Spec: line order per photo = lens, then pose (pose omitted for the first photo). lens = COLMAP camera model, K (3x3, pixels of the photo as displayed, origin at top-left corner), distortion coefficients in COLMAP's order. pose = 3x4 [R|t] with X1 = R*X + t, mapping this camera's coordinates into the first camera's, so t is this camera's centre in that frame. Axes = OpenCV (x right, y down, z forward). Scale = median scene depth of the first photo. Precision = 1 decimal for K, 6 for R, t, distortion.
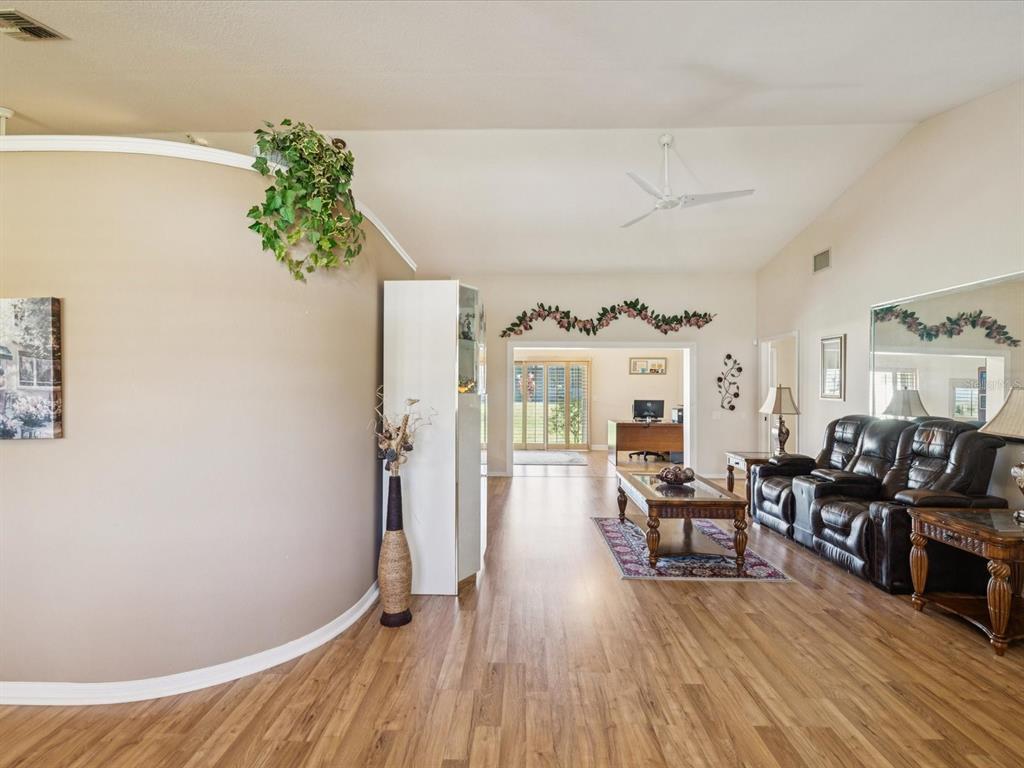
lens RADIAL K [[494.5, 0, 510.8], [0, 494.5, 376.8], [0, 0, 1]] dist [0.000060, -0.000166]
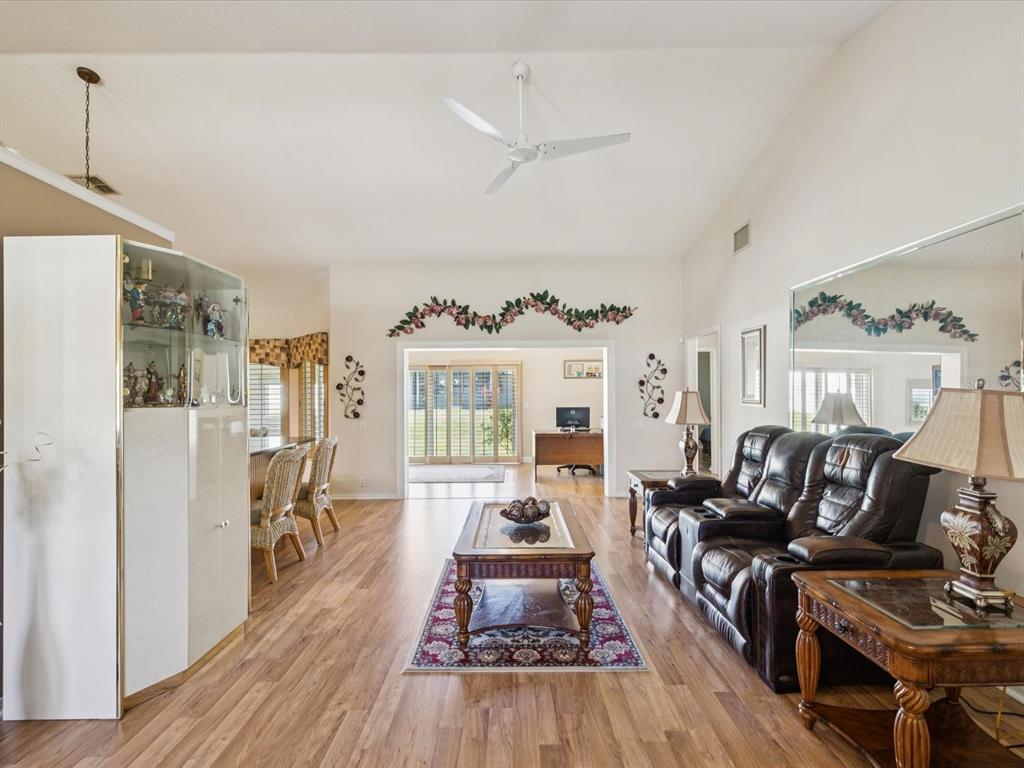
lens RADIAL K [[488.6, 0, 513.5], [0, 488.6, 387.9], [0, 0, 1]] dist [-0.000654, 0.000087]
pose [[0.999460, -0.013317, 0.030035, 0.268462], [0.013027, 0.999867, 0.009845, 0.004566], [-0.030162, -0.009449, 0.999500, 0.233736]]
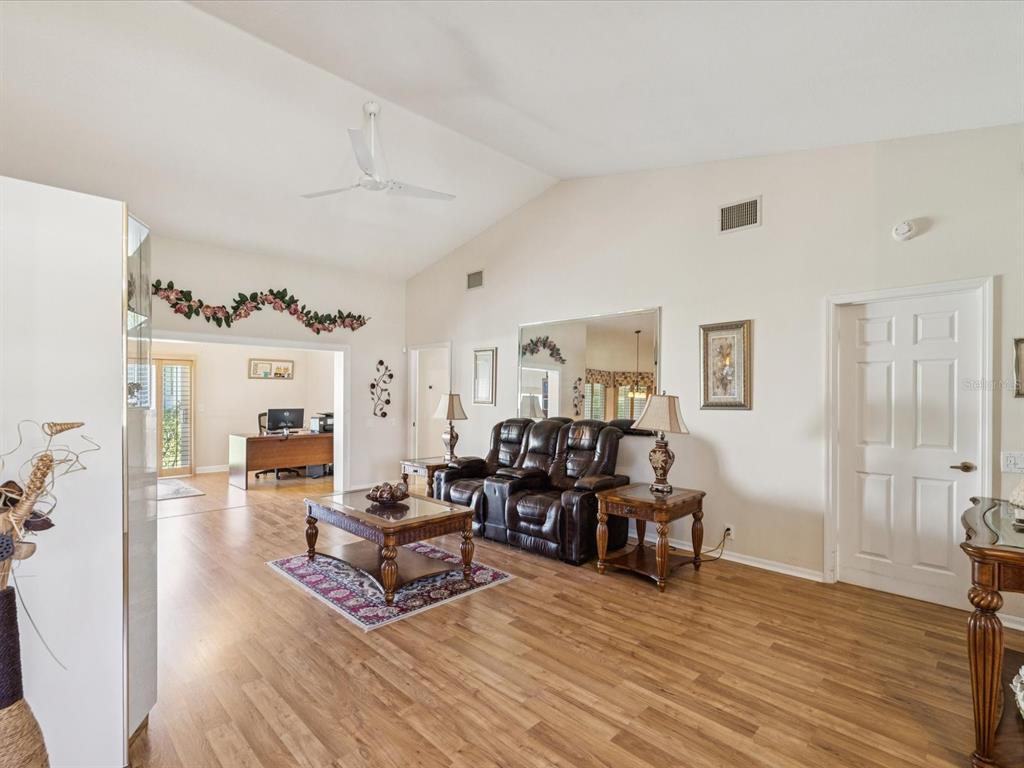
lens RADIAL K [[498.2, 0, 520.9], [0, 498.2, 396.0], [0, 0, 1]] dist [0.000824, 0.000245]
pose [[0.678915, -0.005591, 0.734196, -0.148870], [-0.014613, 0.999670, 0.021125, 0.000823], [-0.734072, -0.025071, 0.678609, 0.198646]]
